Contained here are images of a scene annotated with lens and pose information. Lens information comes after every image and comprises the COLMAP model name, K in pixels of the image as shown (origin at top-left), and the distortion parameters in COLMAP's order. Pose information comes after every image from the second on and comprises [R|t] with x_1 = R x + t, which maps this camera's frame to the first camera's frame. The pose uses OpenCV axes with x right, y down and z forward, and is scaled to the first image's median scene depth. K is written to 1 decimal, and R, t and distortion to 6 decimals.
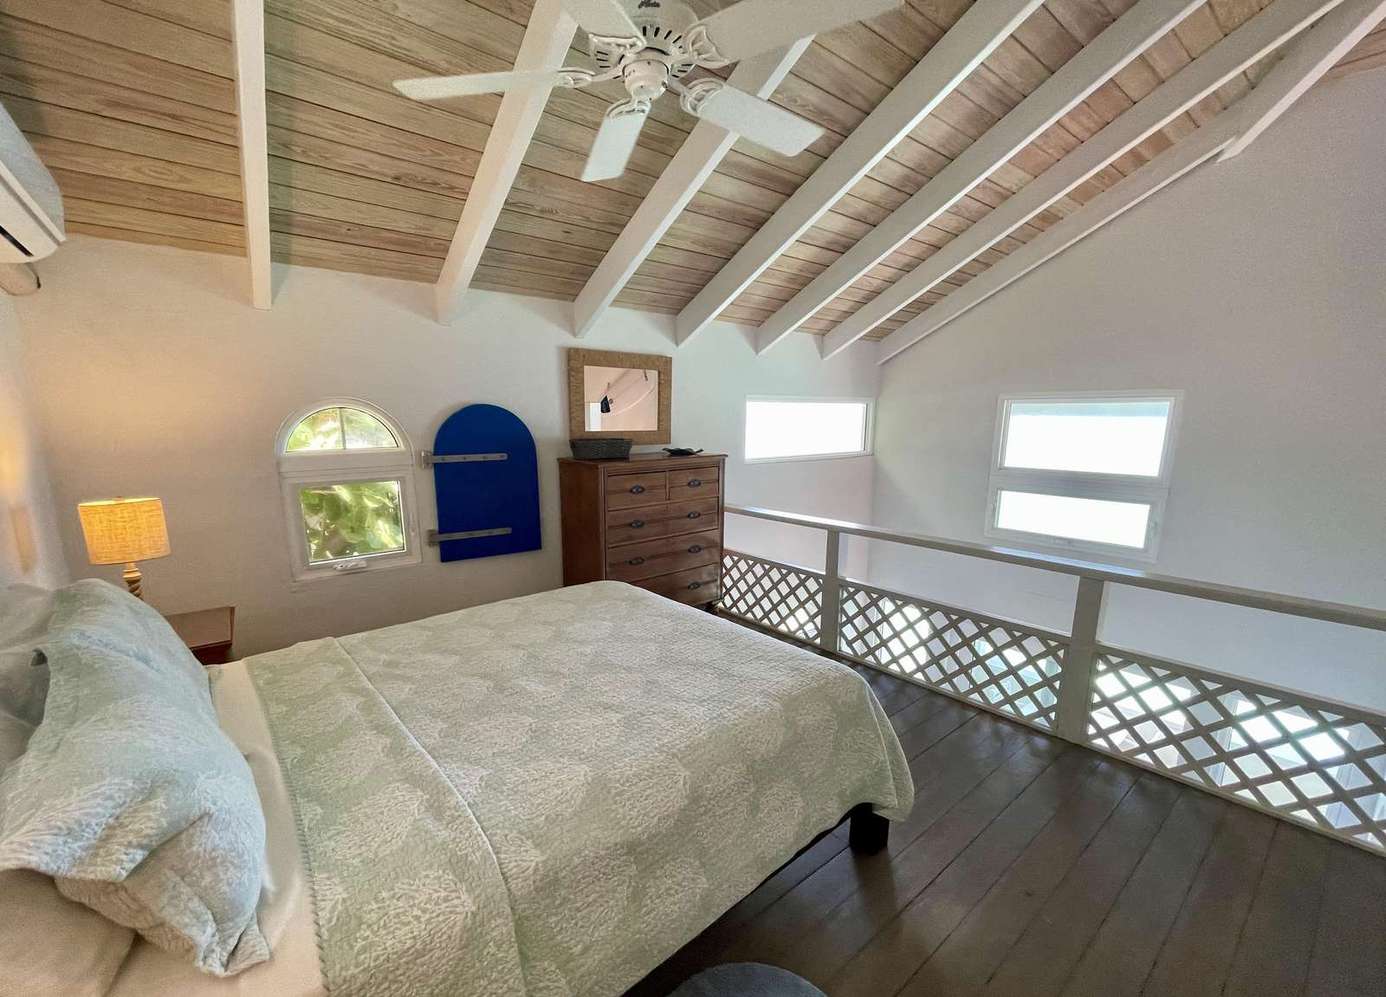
lens RADIAL K [[568.6, 0, 679.4], [0, 568.6, 526.4], [0, 0, 1]] dist [-0.003897, 0.000575]
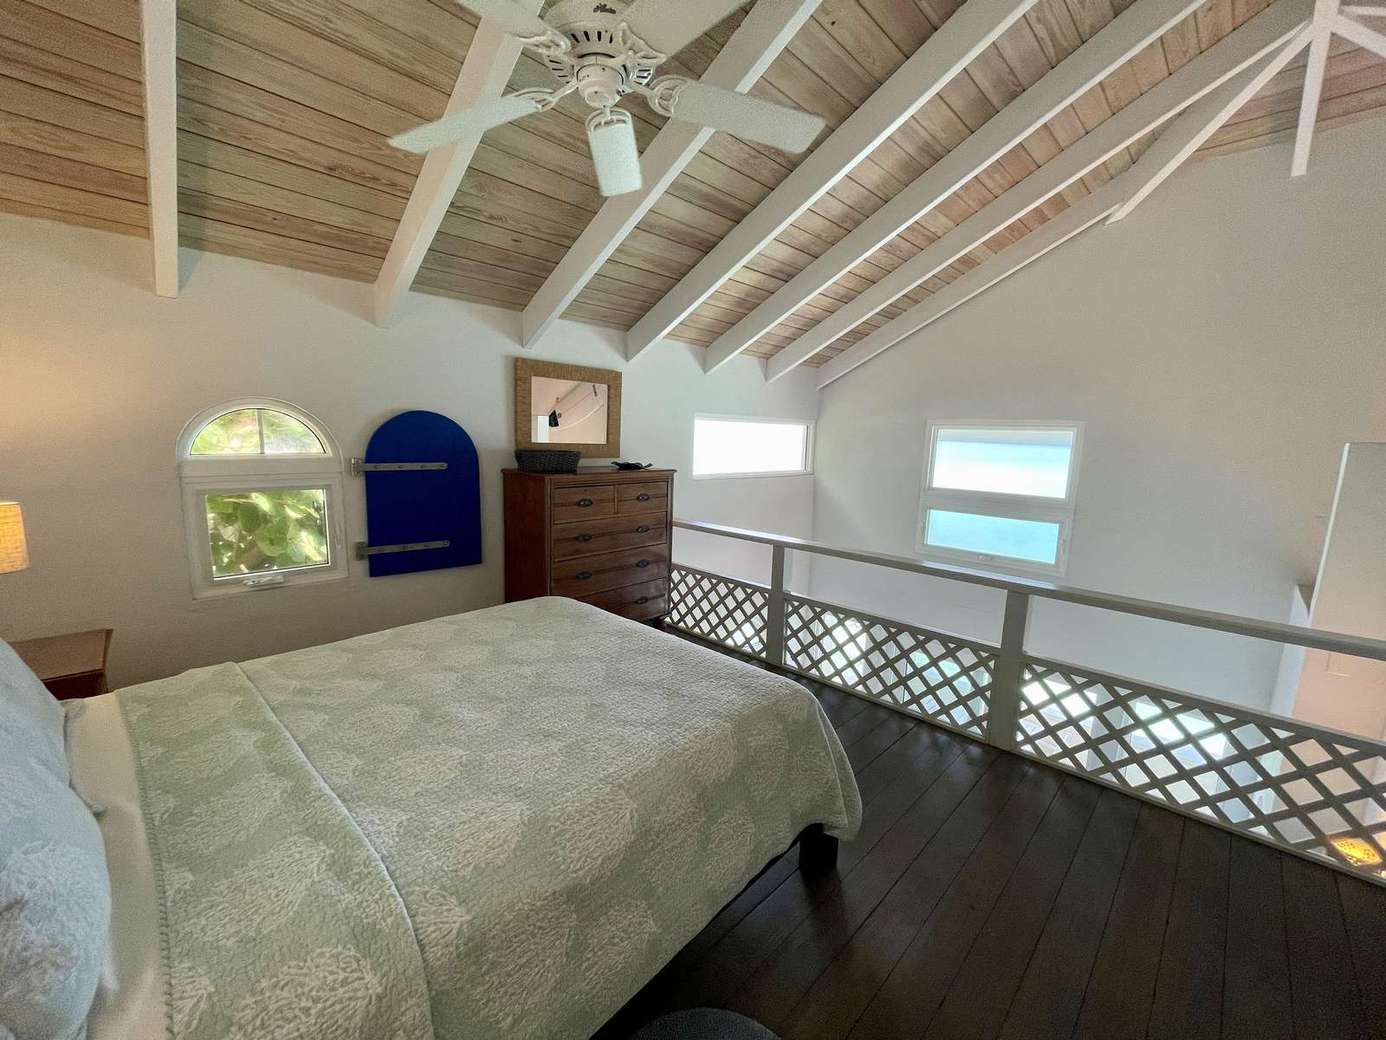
lens RADIAL K [[559.9, 0, 692.9], [0, 559.9, 516.2], [0, 0, 1]] dist [-0.002641, 0.003821]
pose [[0.993037, 0.012319, 0.117154, -0.001615], [-0.007131, 0.998979, -0.044604, 0.000764], [-0.117584, 0.043458, 0.992112, 0.022278]]
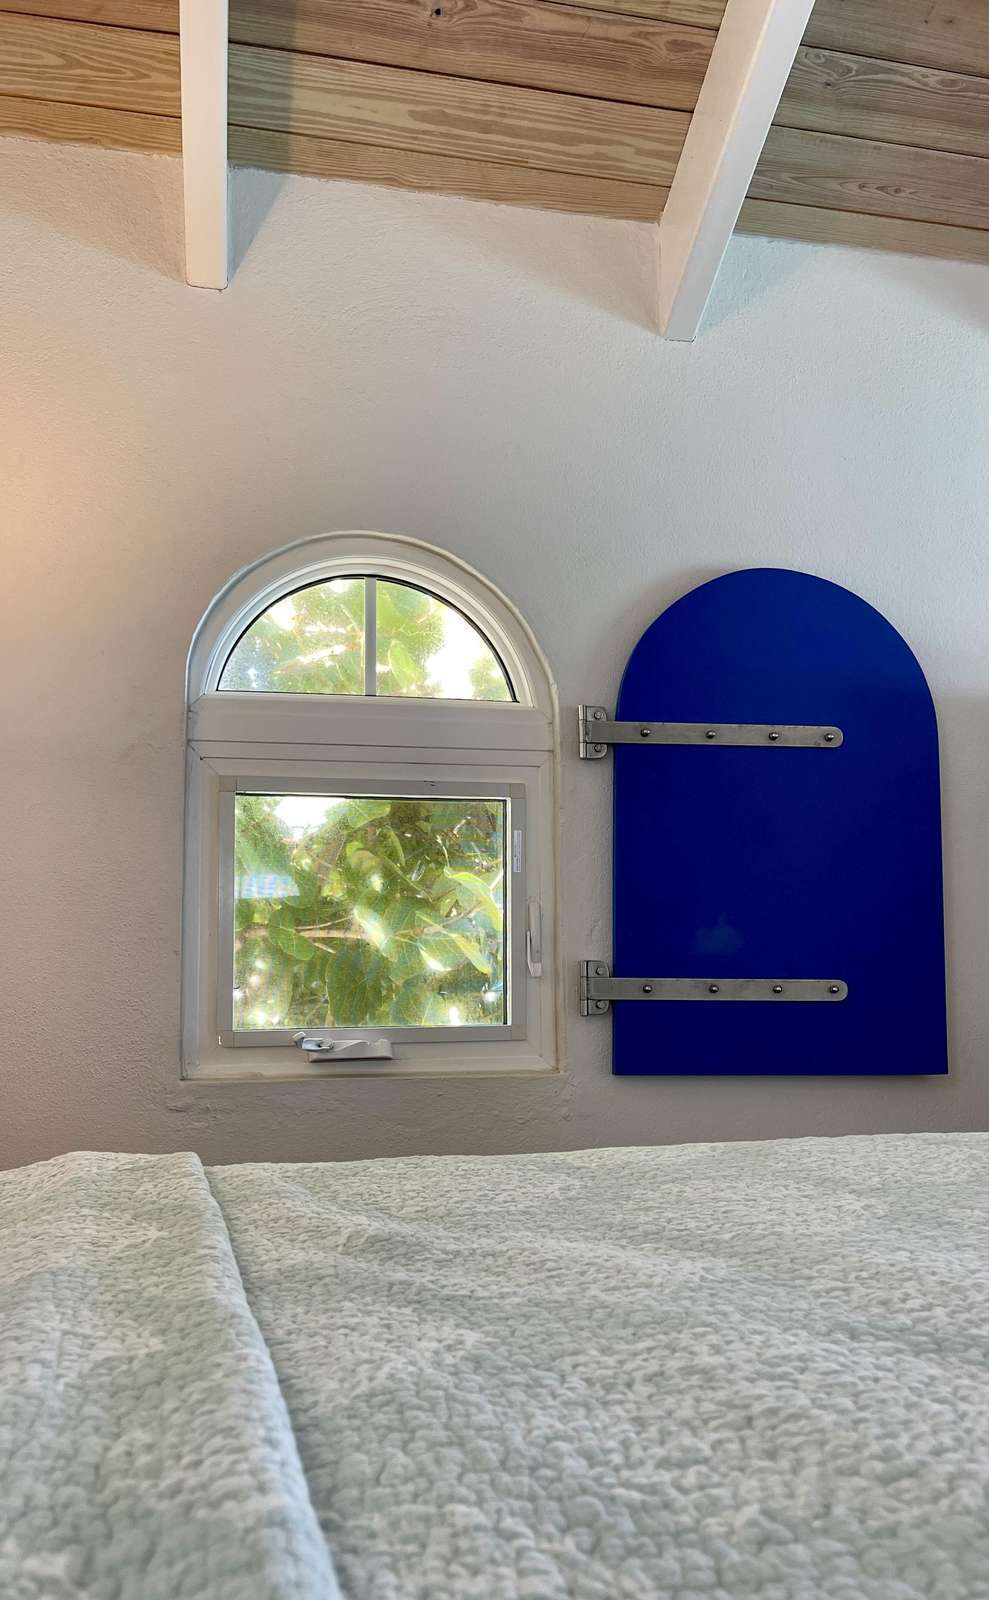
lens RADIAL K [[1490.5, 0, 547.7], [0, 1490.5, 786.6], [0, 0, 1]] dist [0.009922, 0.000000]
pose [[0.906303, -0.027917, -0.421706, -0.134967], [-0.077896, 0.969687, -0.231603, 0.111861], [0.415388, 0.242752, 0.876655, 0.303850]]
